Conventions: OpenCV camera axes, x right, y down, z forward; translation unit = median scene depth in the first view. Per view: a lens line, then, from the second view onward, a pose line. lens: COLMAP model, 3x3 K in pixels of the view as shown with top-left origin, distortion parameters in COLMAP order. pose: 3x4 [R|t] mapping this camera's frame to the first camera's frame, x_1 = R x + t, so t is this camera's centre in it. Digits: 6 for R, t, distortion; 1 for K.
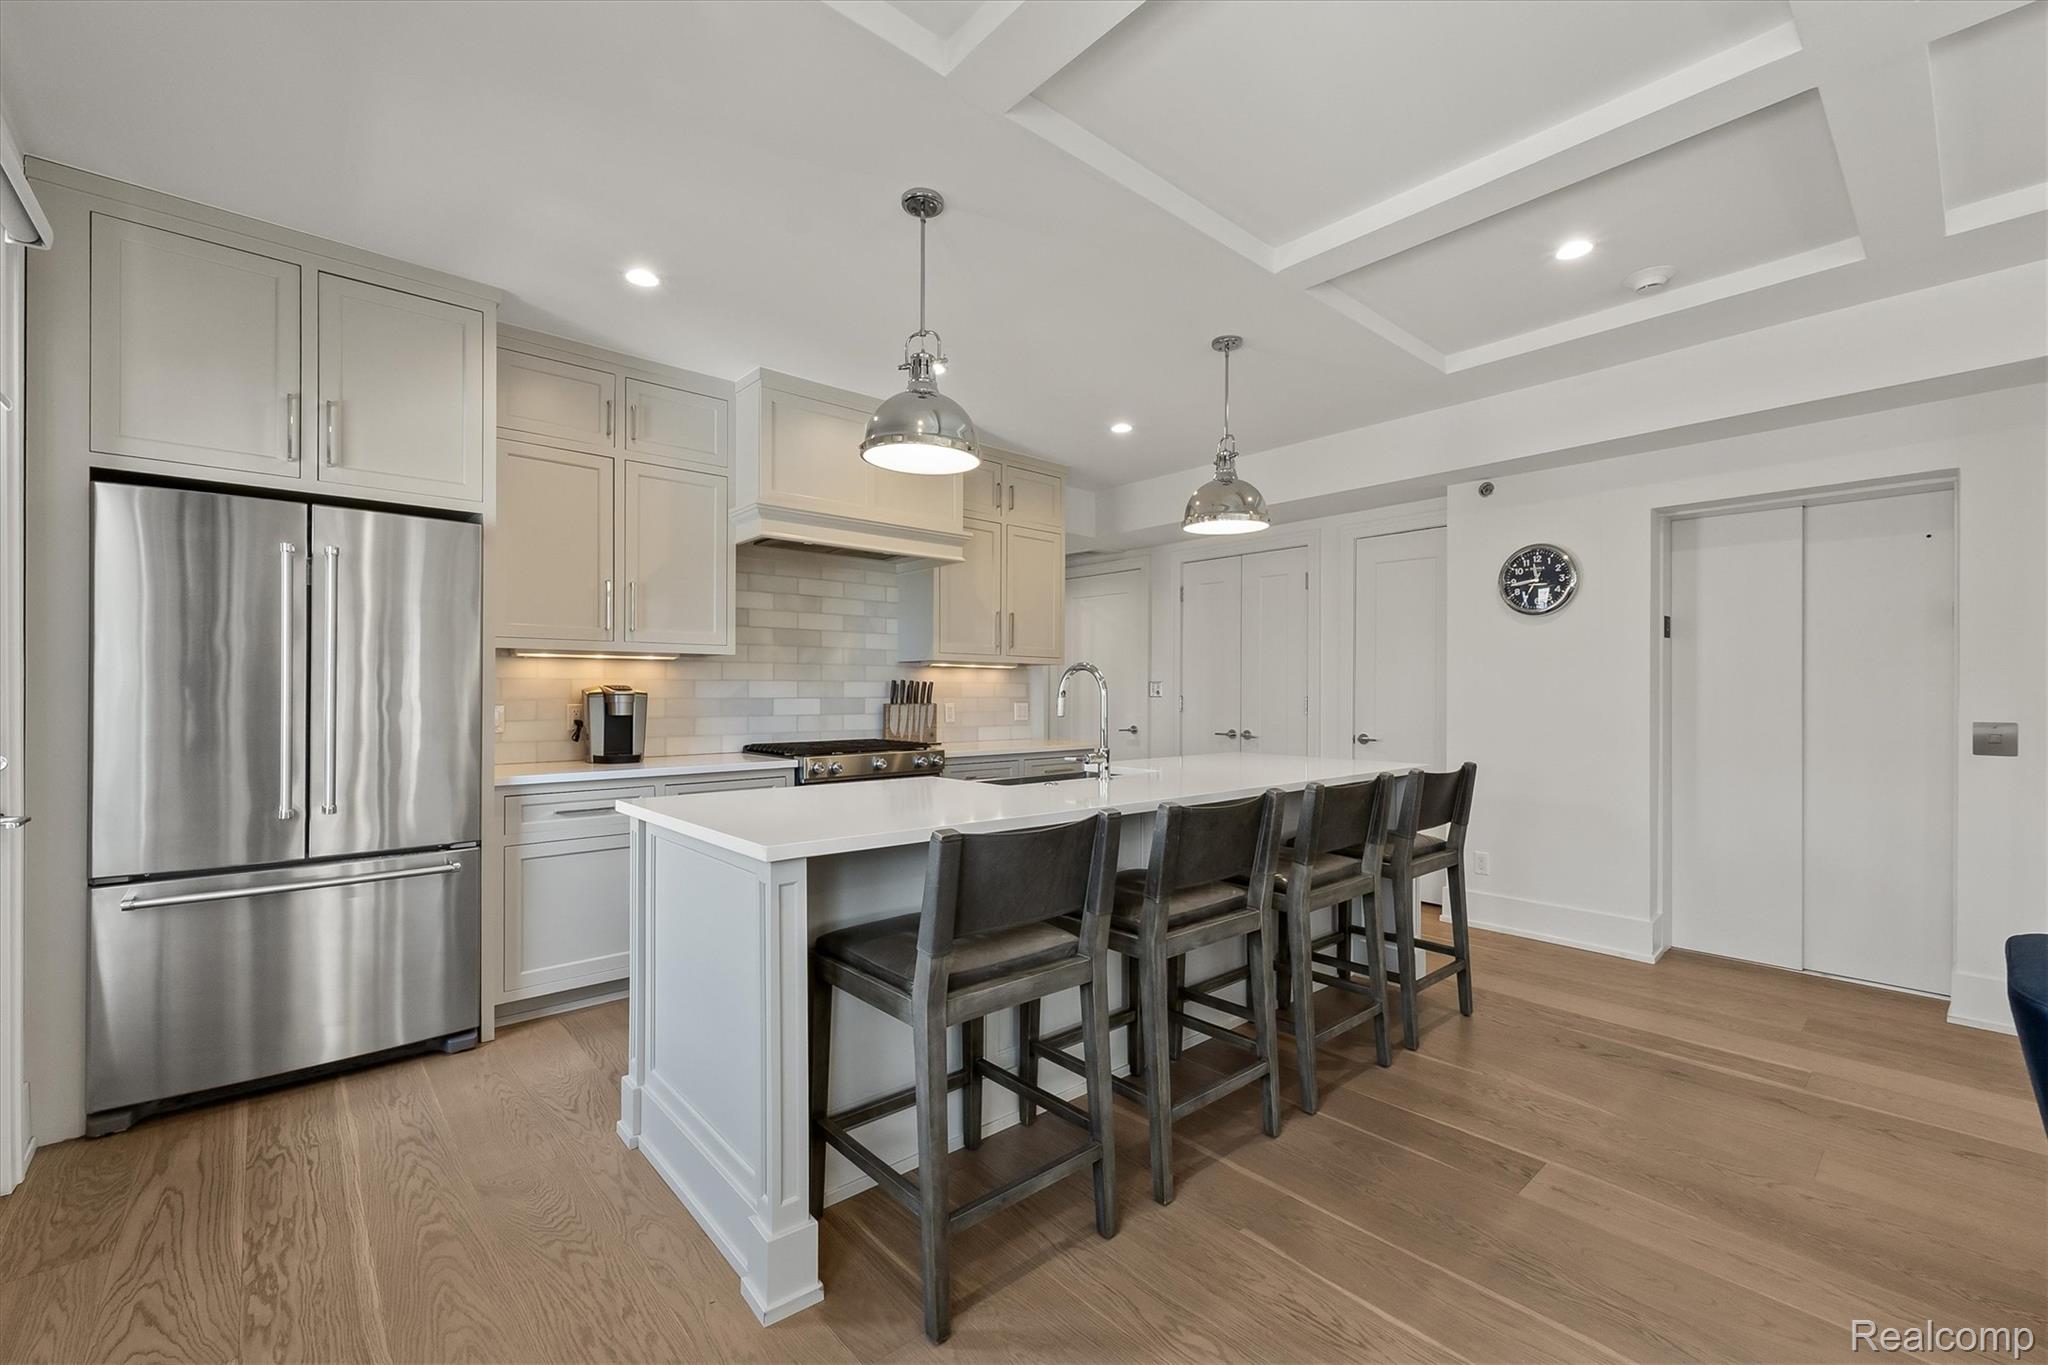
lens RADIAL K [[864.5, 0, 1028.5], [0, 864.5, 690.9], [0, 0, 1]] dist [0.012837, 0.000198]
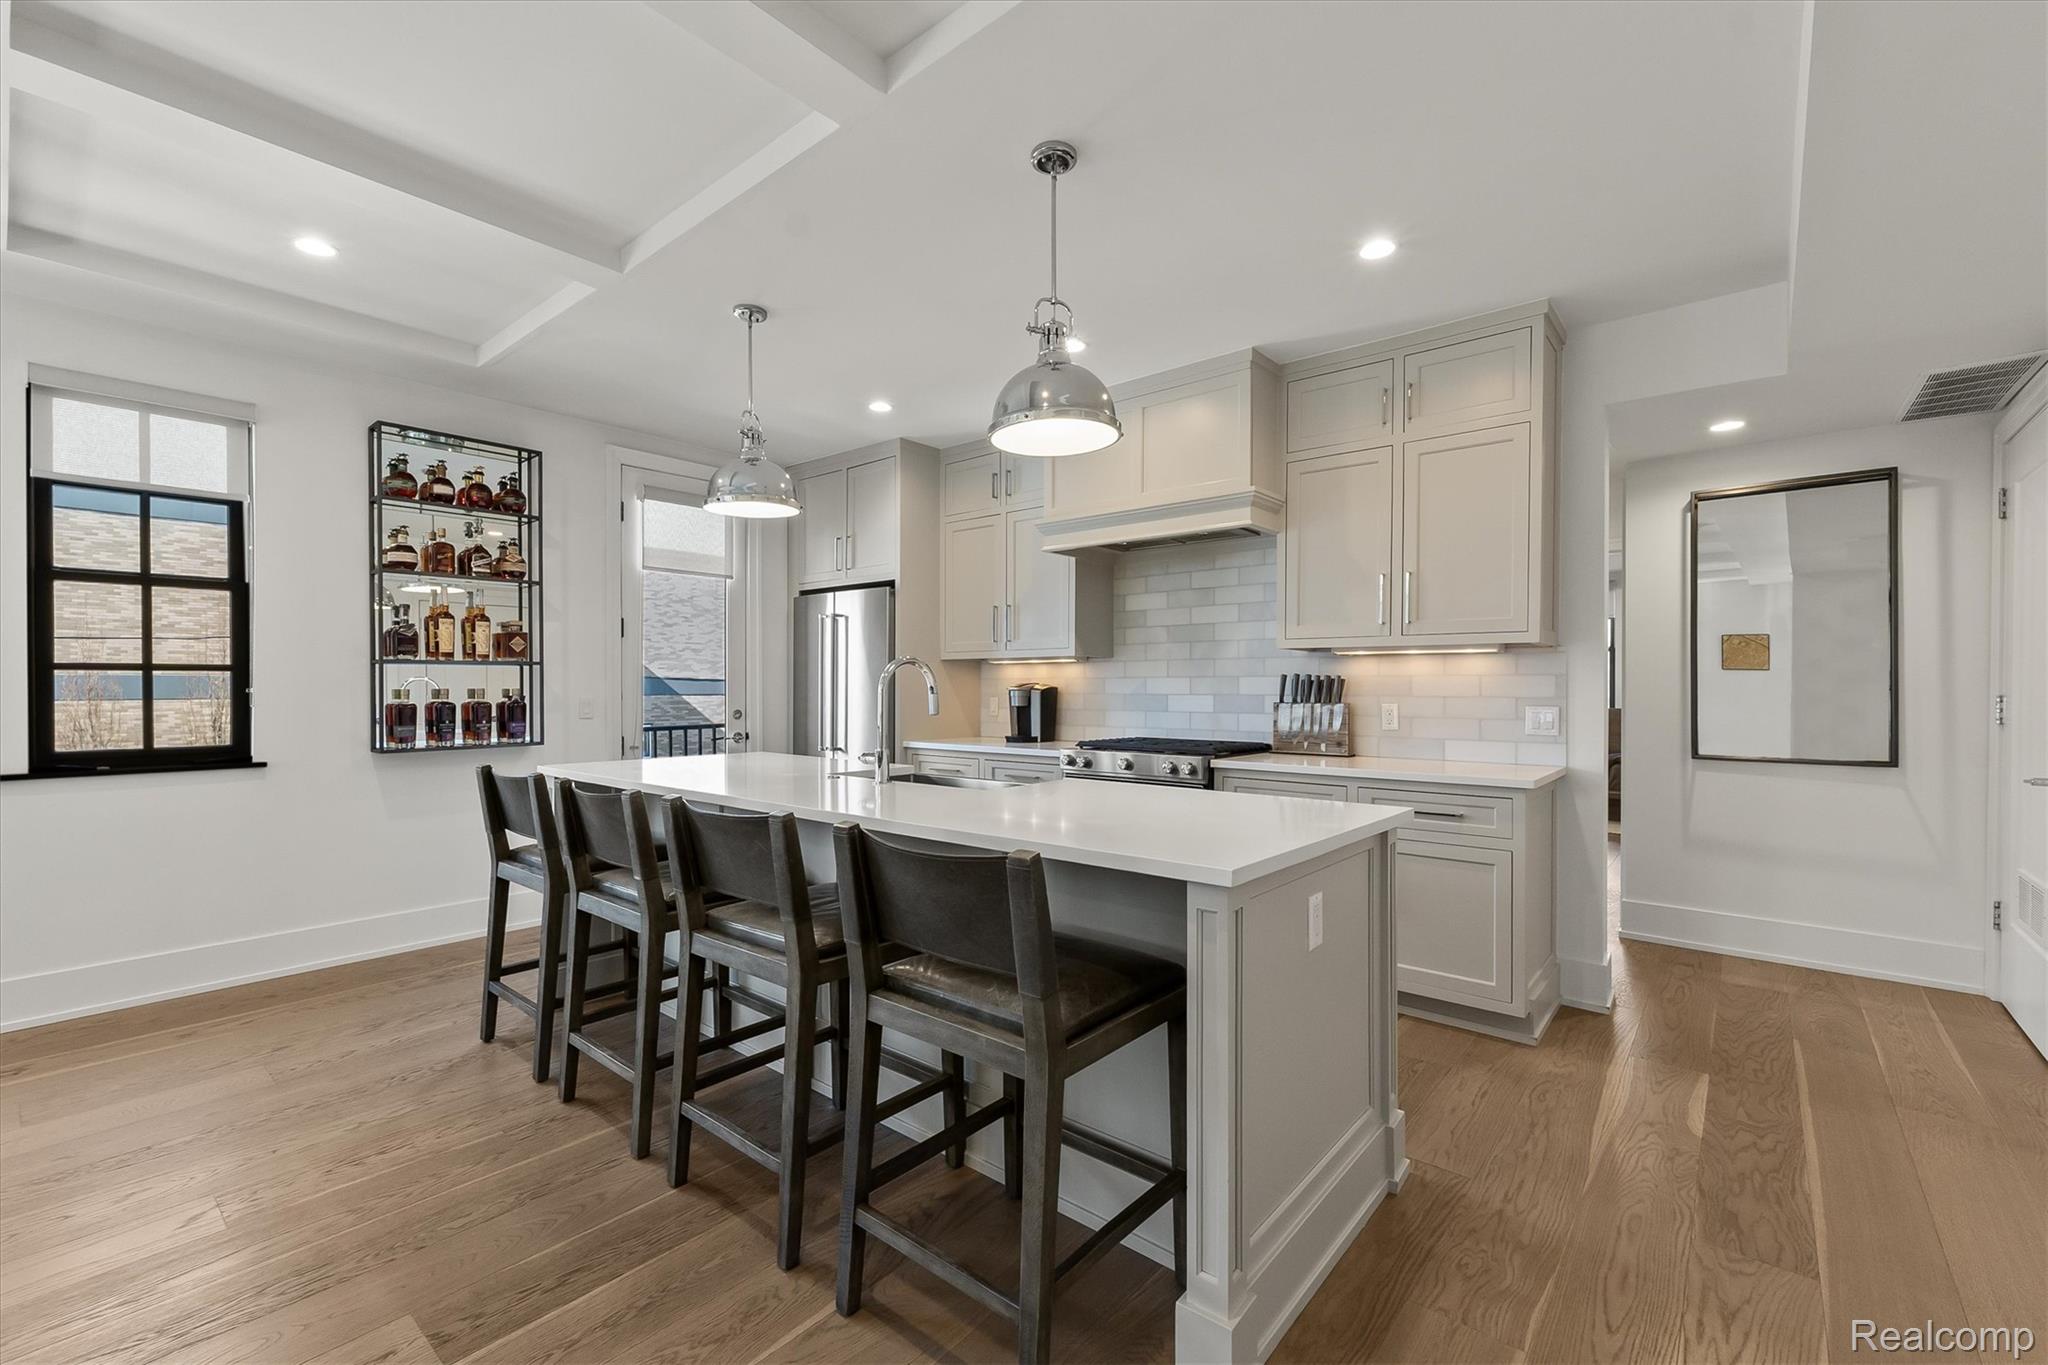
lens RADIAL K [[864.5, 0, 1021.7], [0, 864.5, 690.1], [0, 0, 1]] dist [0.012837, 0.000198]
pose [[0.145969, 0.014743, -0.989179, 0.659062], [0.011233, 0.999800, 0.016559, -0.014788], [0.989225, -0.013529, 0.145775, 0.649325]]
